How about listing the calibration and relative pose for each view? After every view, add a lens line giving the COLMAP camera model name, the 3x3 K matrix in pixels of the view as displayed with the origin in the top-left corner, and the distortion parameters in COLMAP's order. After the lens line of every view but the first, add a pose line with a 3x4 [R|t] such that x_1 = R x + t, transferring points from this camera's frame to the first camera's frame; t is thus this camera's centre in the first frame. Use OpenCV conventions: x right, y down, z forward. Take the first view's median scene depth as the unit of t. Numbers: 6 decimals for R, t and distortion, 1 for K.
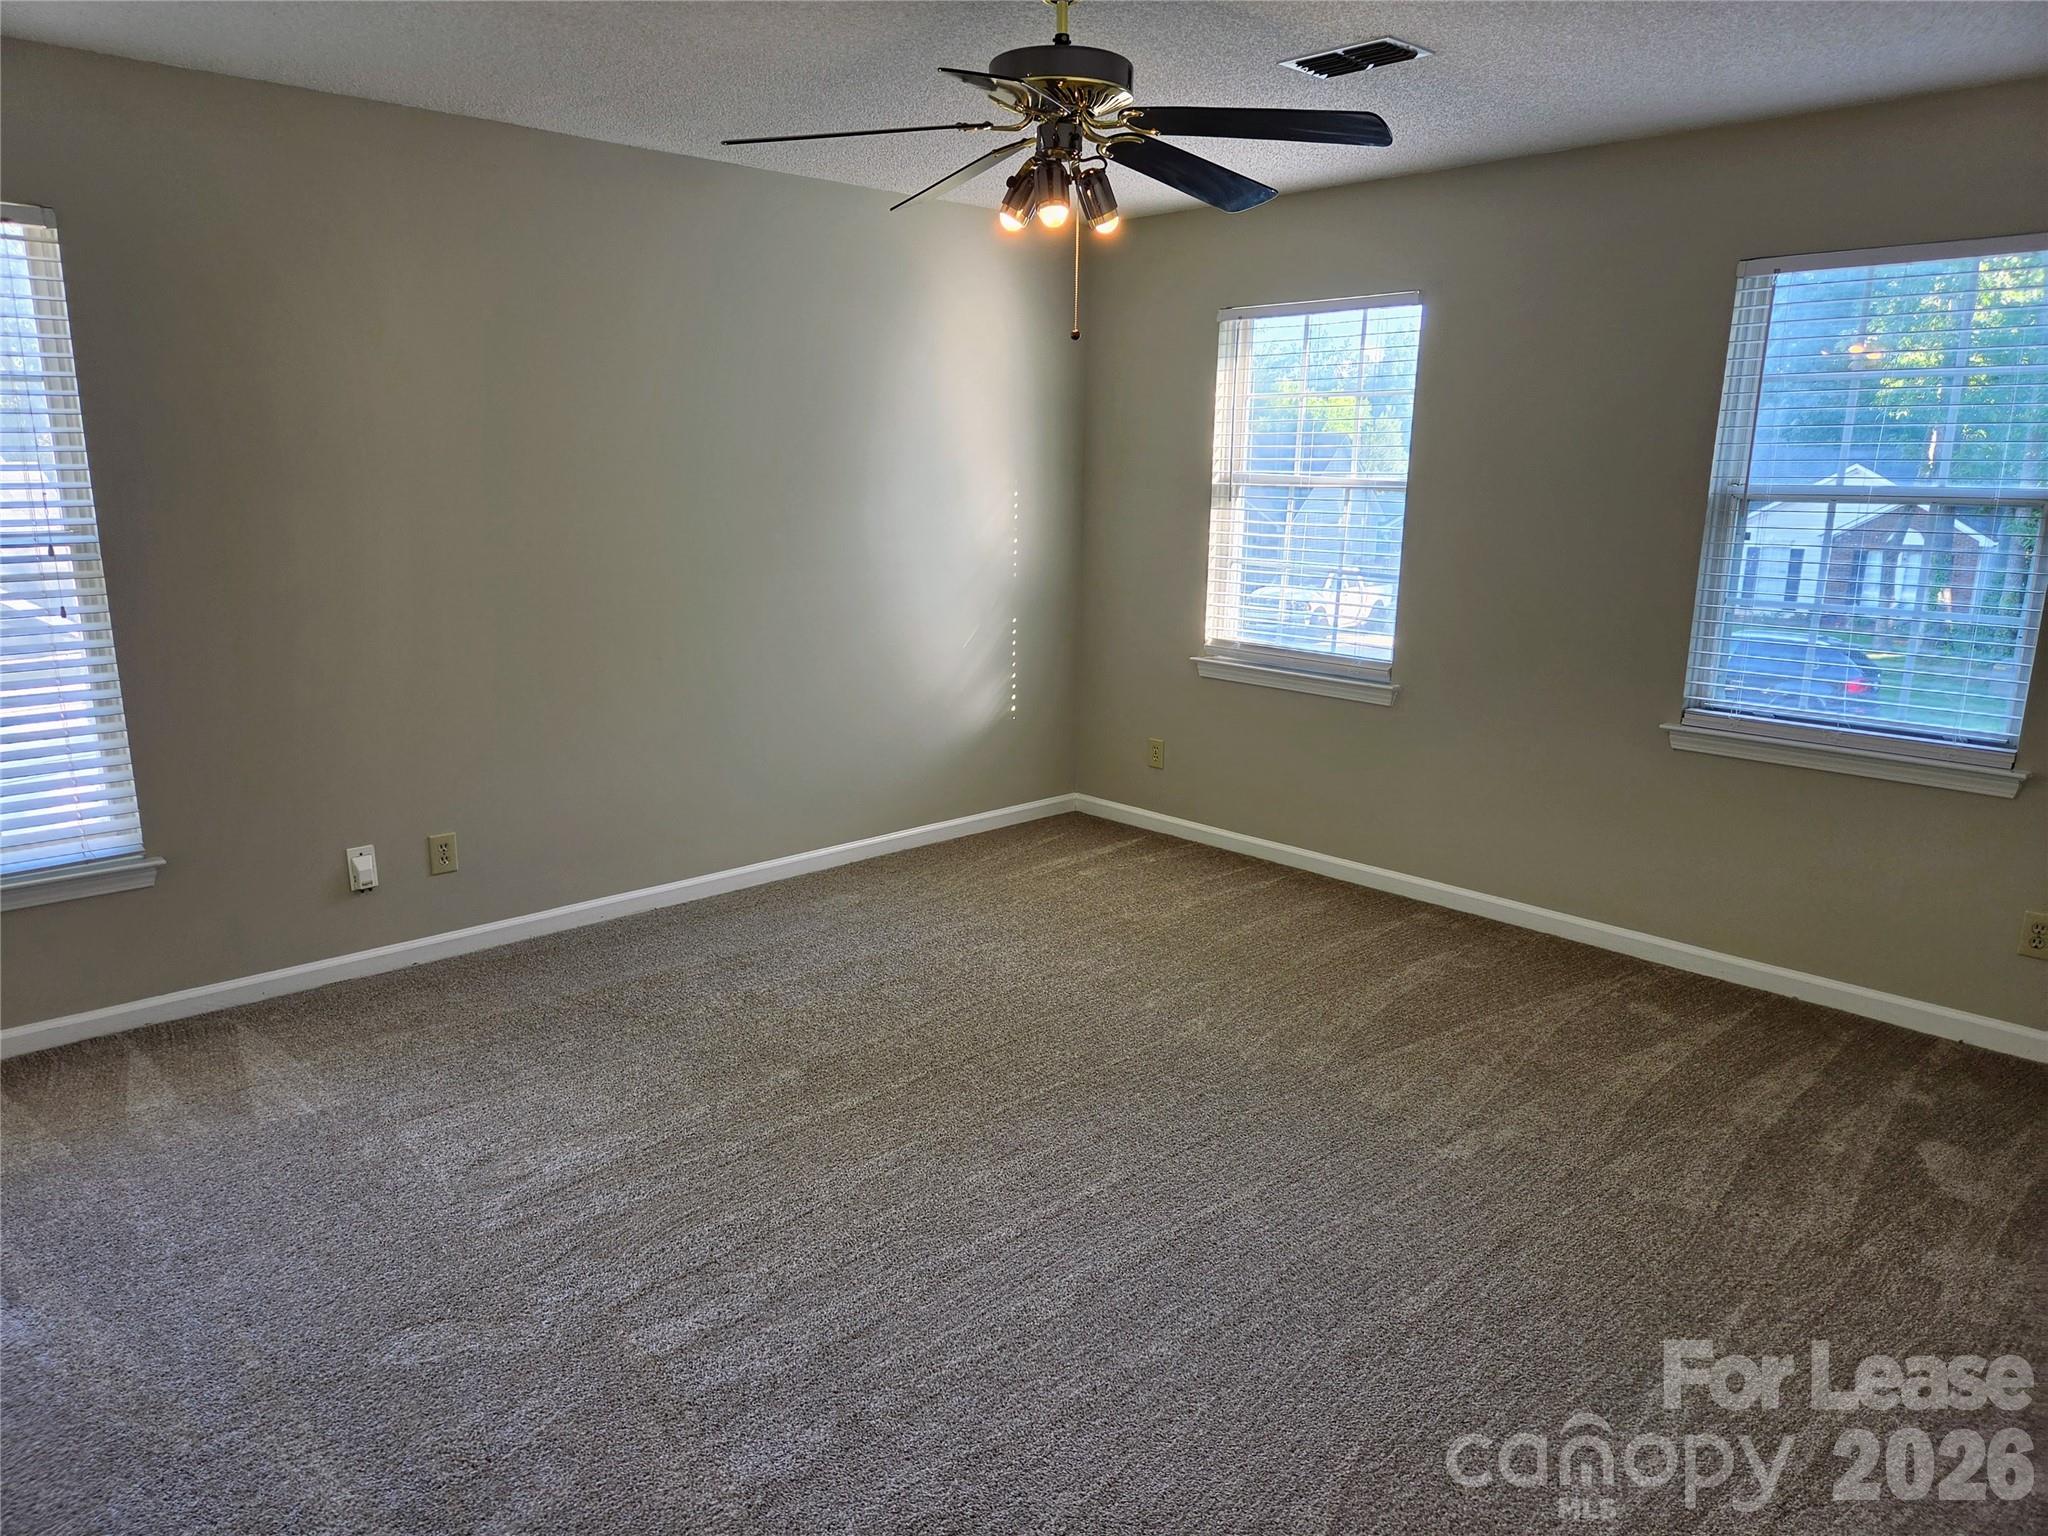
lens RADIAL K [[1394.1, 0, 1010.2], [0, 1394.1, 774.1], [0, 0, 1]] dist [0.063738, -0.009677]
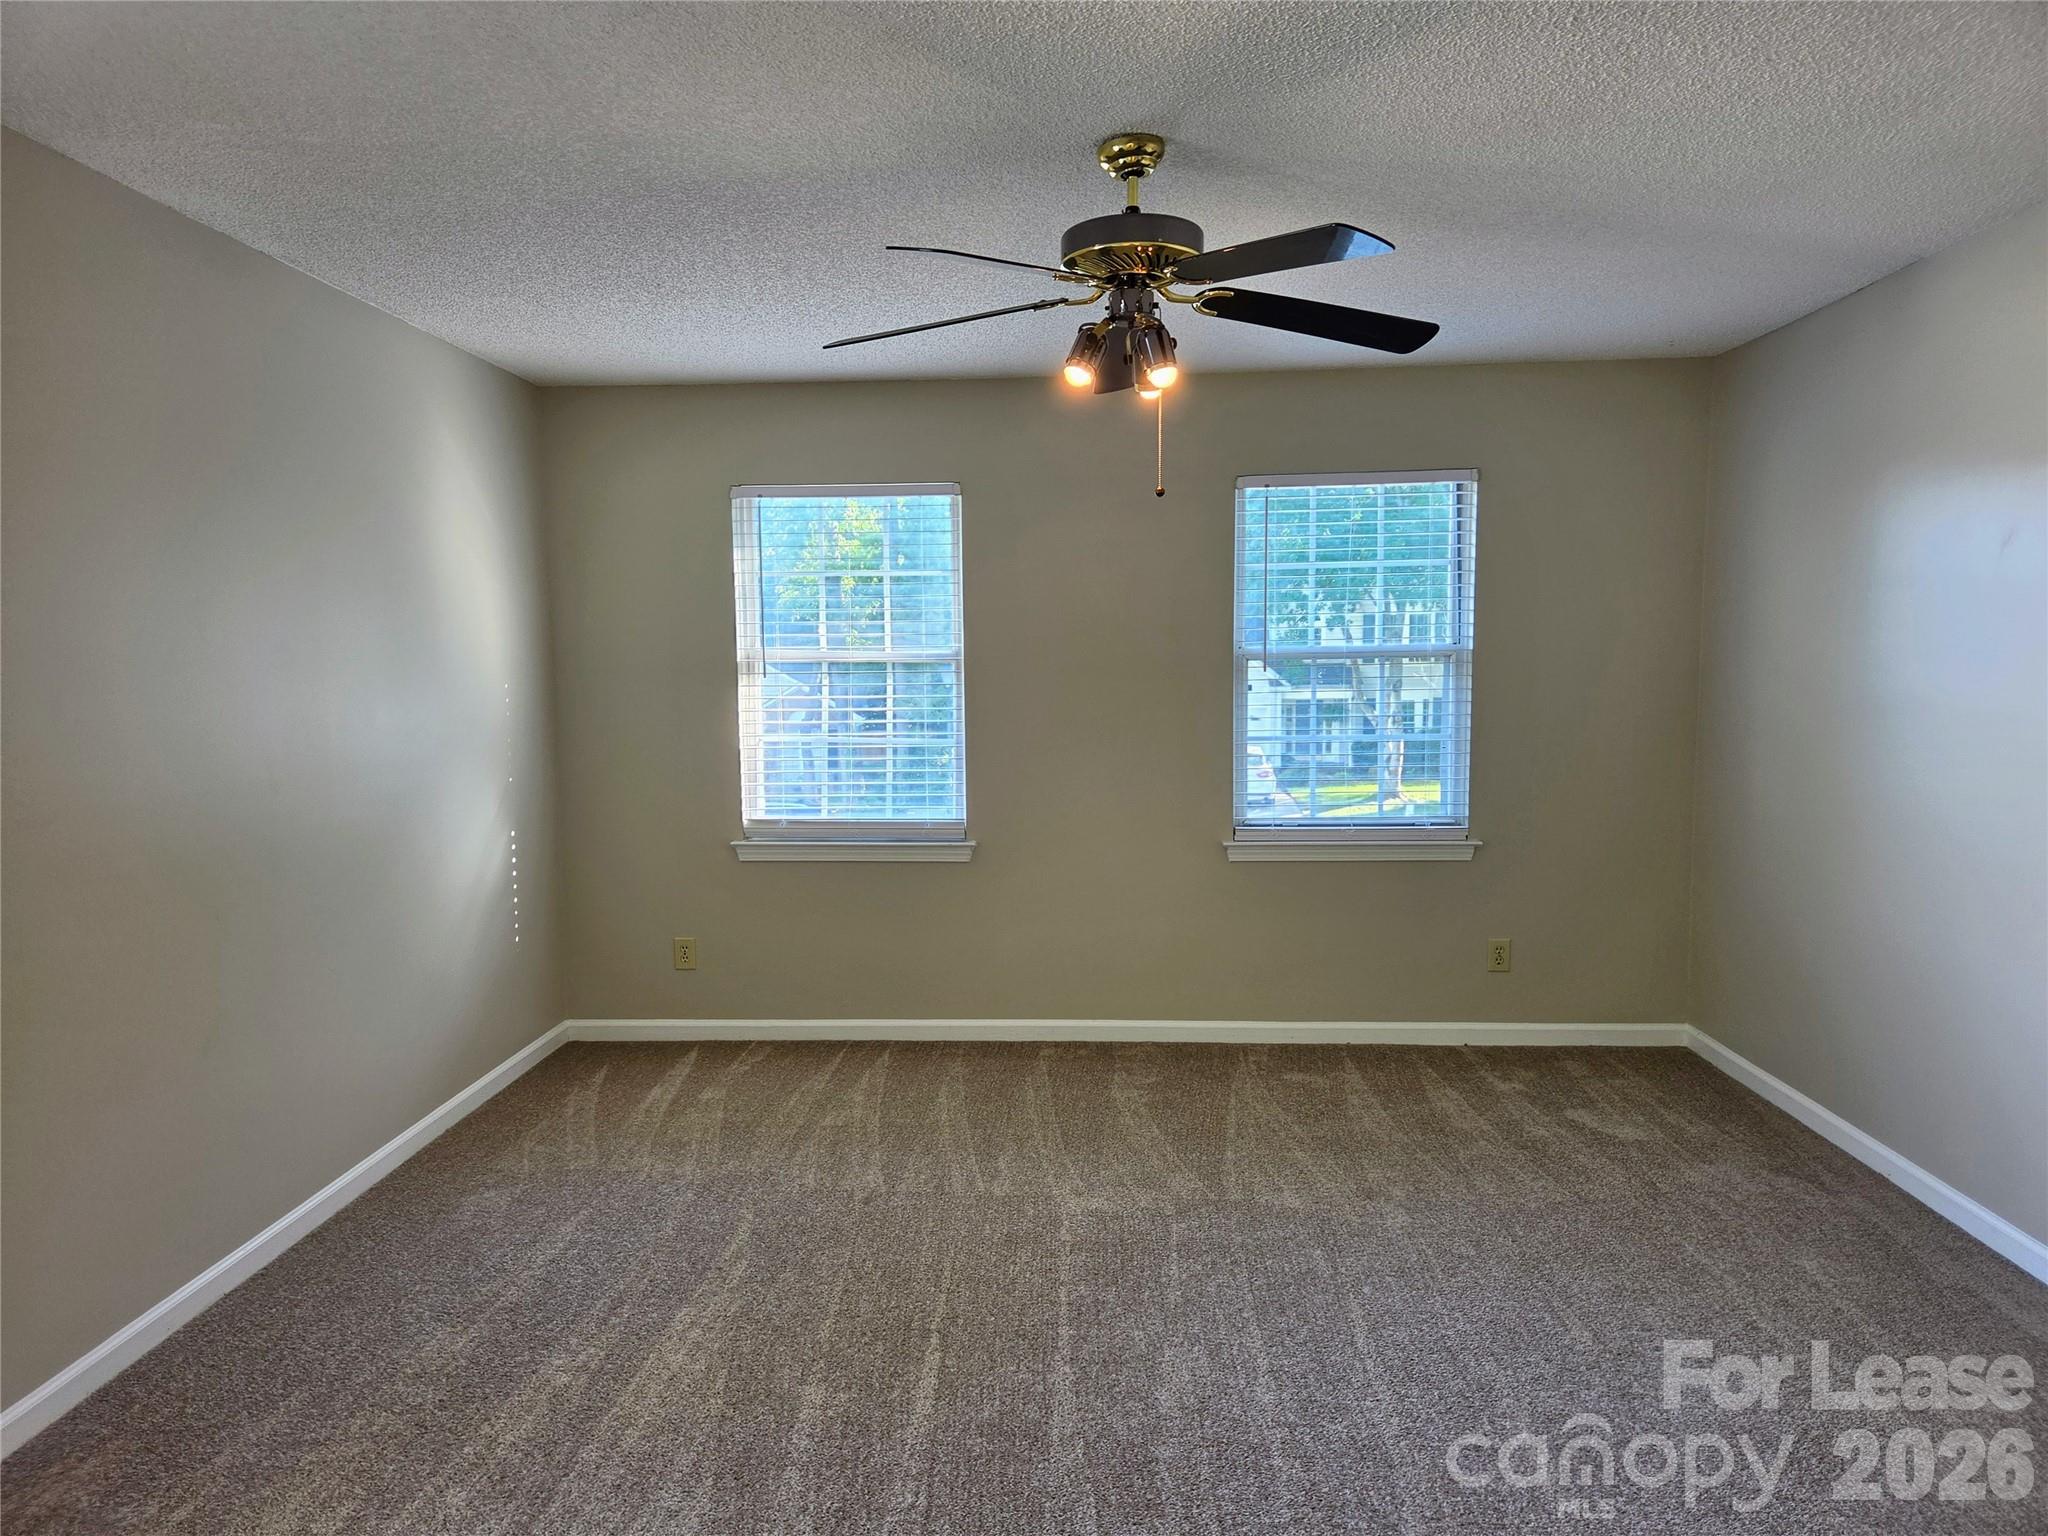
lens RADIAL K [[1394.1, 0, 1015.3], [0, 1394.1, 771.2], [0, 0, 1]] dist [0.063738, -0.009677]
pose [[0.730387, -0.076546, 0.678731, -0.455830], [0.171273, 0.982478, -0.073505, -0.036381], [-0.661211, 0.169935, 0.730699, 0.231107]]
